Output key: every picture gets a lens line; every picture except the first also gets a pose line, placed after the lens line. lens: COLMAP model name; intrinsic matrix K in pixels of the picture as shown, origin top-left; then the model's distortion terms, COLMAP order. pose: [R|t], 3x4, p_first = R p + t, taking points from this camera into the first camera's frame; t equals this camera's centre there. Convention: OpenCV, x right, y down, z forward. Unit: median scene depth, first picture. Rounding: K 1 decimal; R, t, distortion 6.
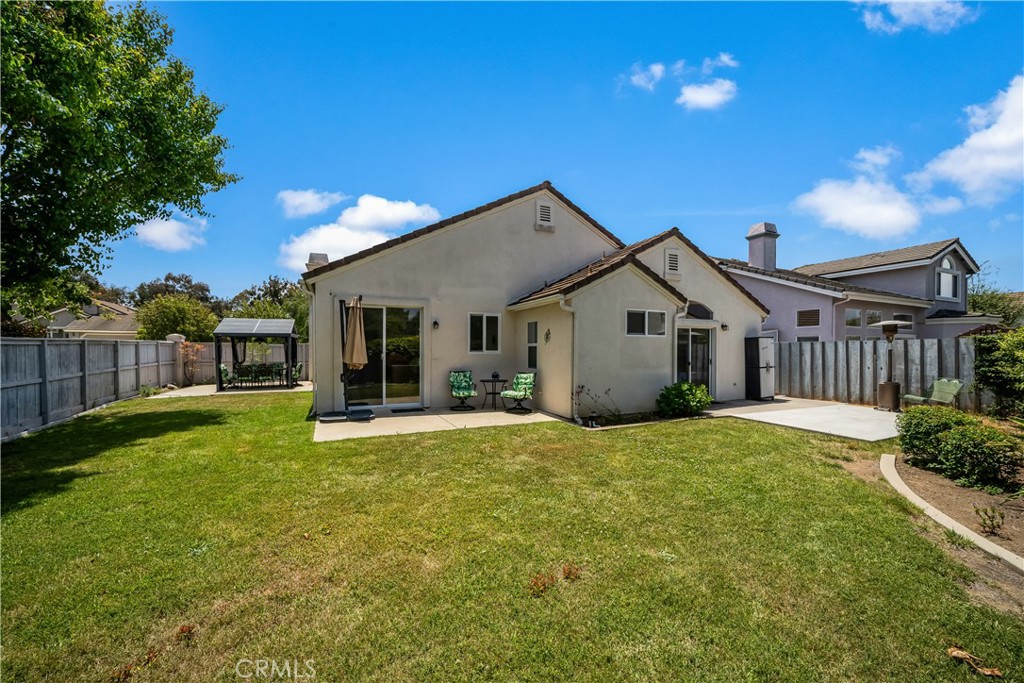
lens RADIAL K [[382.1, 0, 506.3], [0, 382.1, 358.9], [0, 0, 1]] dist [-0.001861, -0.000260]
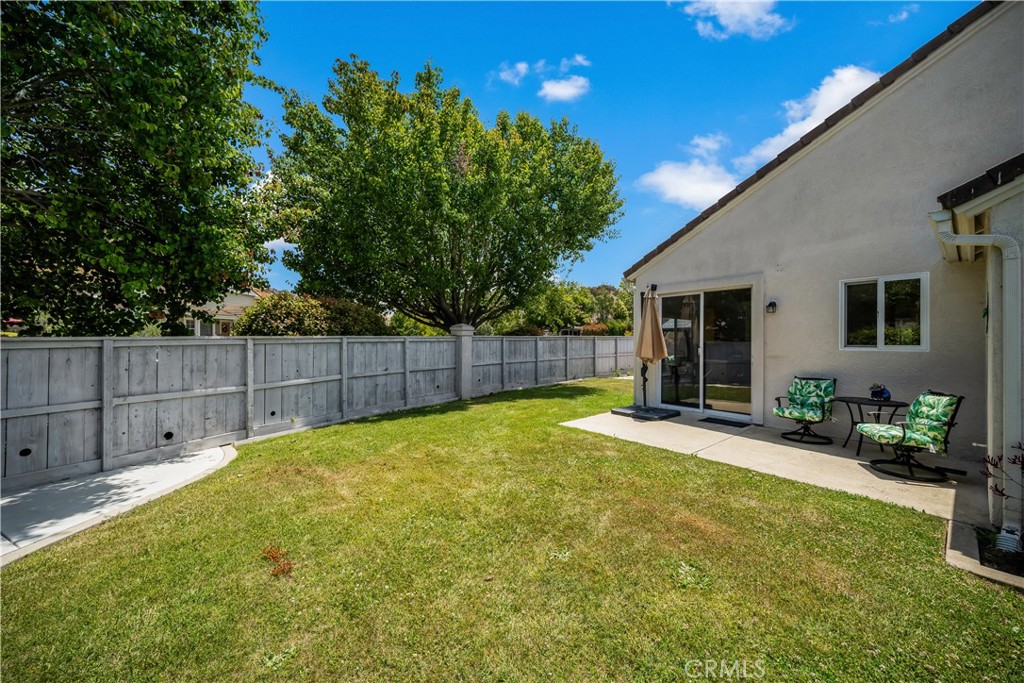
lens RADIAL K [[377.2, 0, 510.2], [0, 377.2, 336.4], [0, 0, 1]] dist [-0.001293, -0.000078]
pose [[0.241276, -0.015341, -0.970335, 0.341775], [-0.026840, 0.999387, -0.022474, -0.008217], [0.970085, 0.031466, 0.240716, 0.359310]]
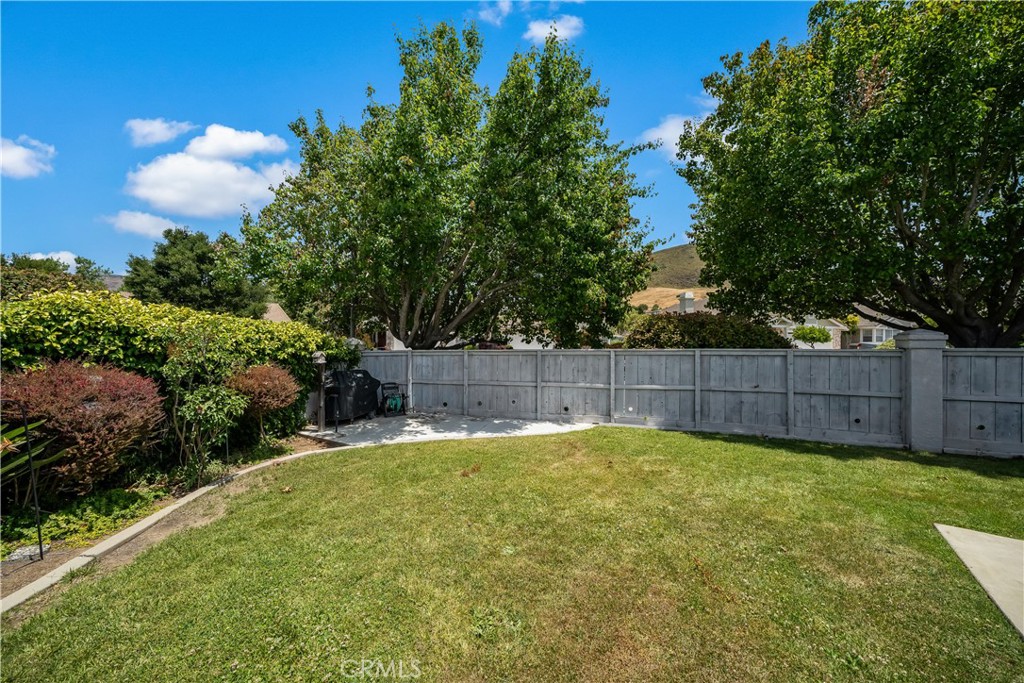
lens RADIAL K [[360.0, 0, 512.0], [0, 360.0, 341.5], [0, 0, 1]] dist [-0.002496, -0.000078]
pose [[-0.890330, -0.020418, -0.454857, 0.202474], [-0.026722, 0.999615, 0.007432, -0.028577], [0.454531, 0.018772, -0.890533, 0.729921]]
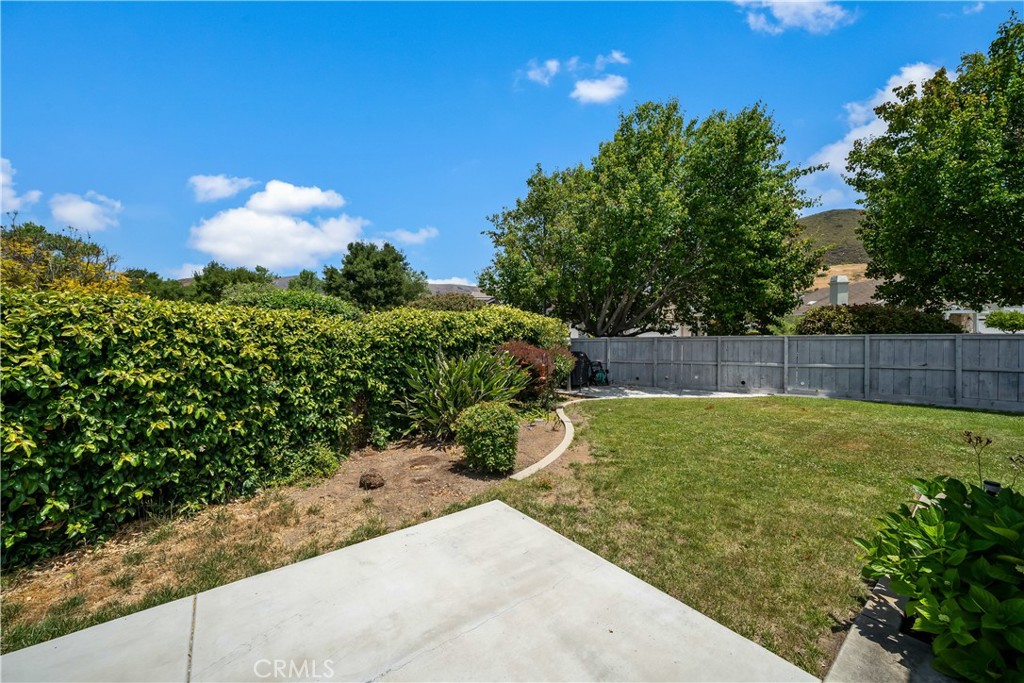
lens RADIAL K [[386.0, 0, 515.3], [0, 386.0, 342.6], [0, 0, 1]] dist [-0.001417, -0.000144]
pose [[-0.971545, -0.008675, -0.236694, 0.652835], [-0.017640, 0.999204, 0.035785, -0.016256], [0.236195, 0.038942, -0.970925, 1.000823]]
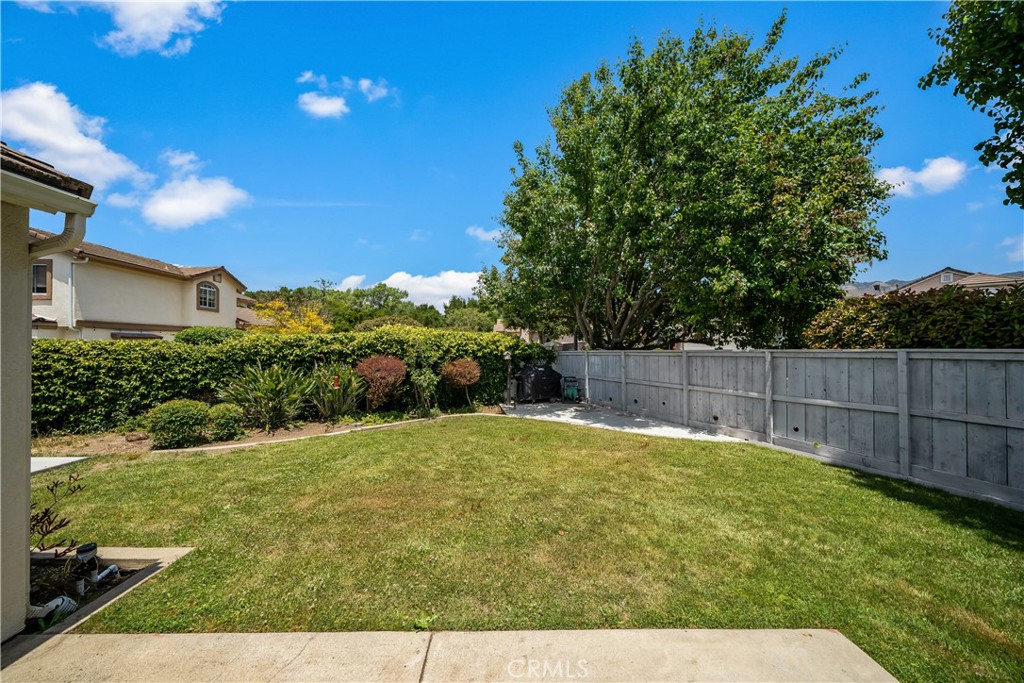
lens RADIAL K [[350.5, 0, 507.3], [0, 350.5, 340.5], [0, 0, 1]] dist [-0.007525, -0.000050]
pose [[-0.915507, -0.000142, 0.402303, -0.212335], [0.005143, 0.999914, 0.012056, -0.038166], [-0.402270, 0.013106, -0.915427, 0.873364]]
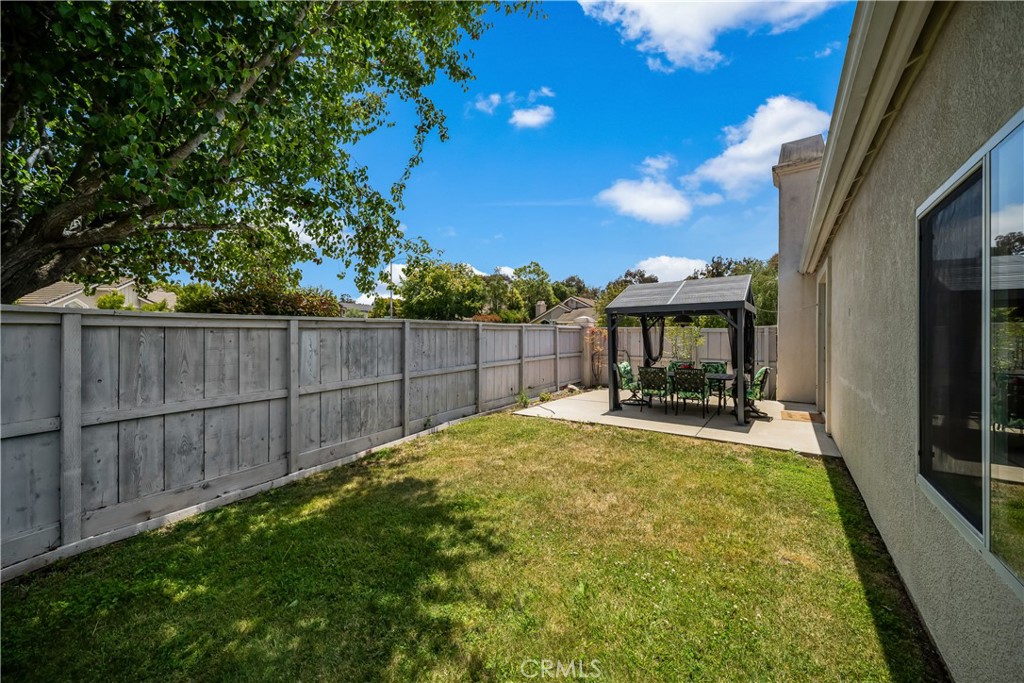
lens RADIAL K [[377.2, 0, 510.2], [0, 377.2, 336.4], [0, 0, 1]] dist [-0.001293, -0.000078]
pose [[0.499049, -0.001084, -0.866573, -0.458656], [-0.021638, 0.999672, -0.013712, -0.019560], [0.866304, 0.025594, 0.498862, 0.782079]]
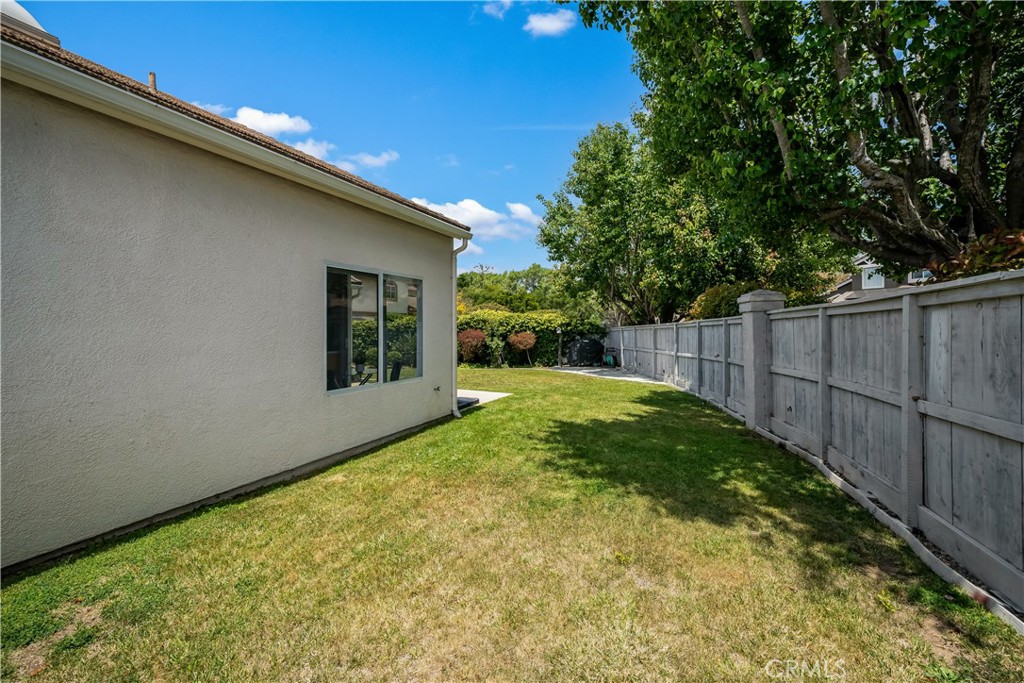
lens RADIAL K [[422.1, 0, 507.3], [0, 422.1, 323.4], [0, 0, 1]] dist [-0.000754, -0.000275]
pose [[-0.649975, 0.004465, 0.759942, -0.994739], [0.014173, 0.999880, 0.006248, -0.023573], [-0.759823, 0.014832, -0.649961, 1.218384]]
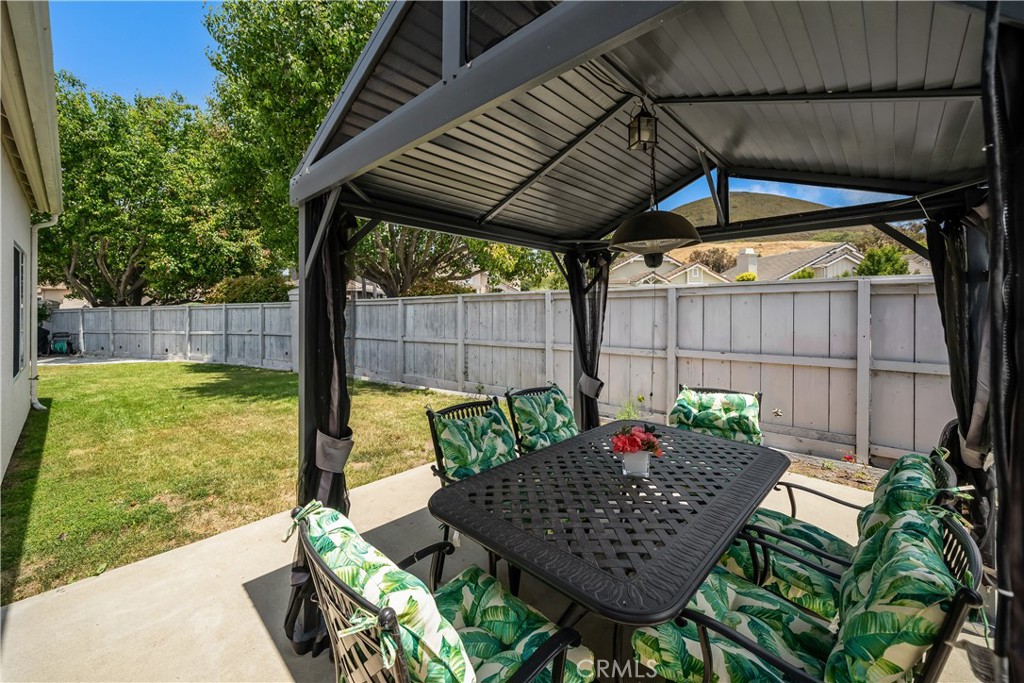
lens RADIAL K [[394.7, 0, 495.7], [0, 394.7, 312.3], [0, 0, 1]] dist [0.000250, -0.000073]
pose [[-0.922958, -0.005592, -0.384859, -0.816933], [-0.016338, 0.999562, 0.024657, -0.035567], [0.384553, 0.029045, -0.922646, 1.616975]]
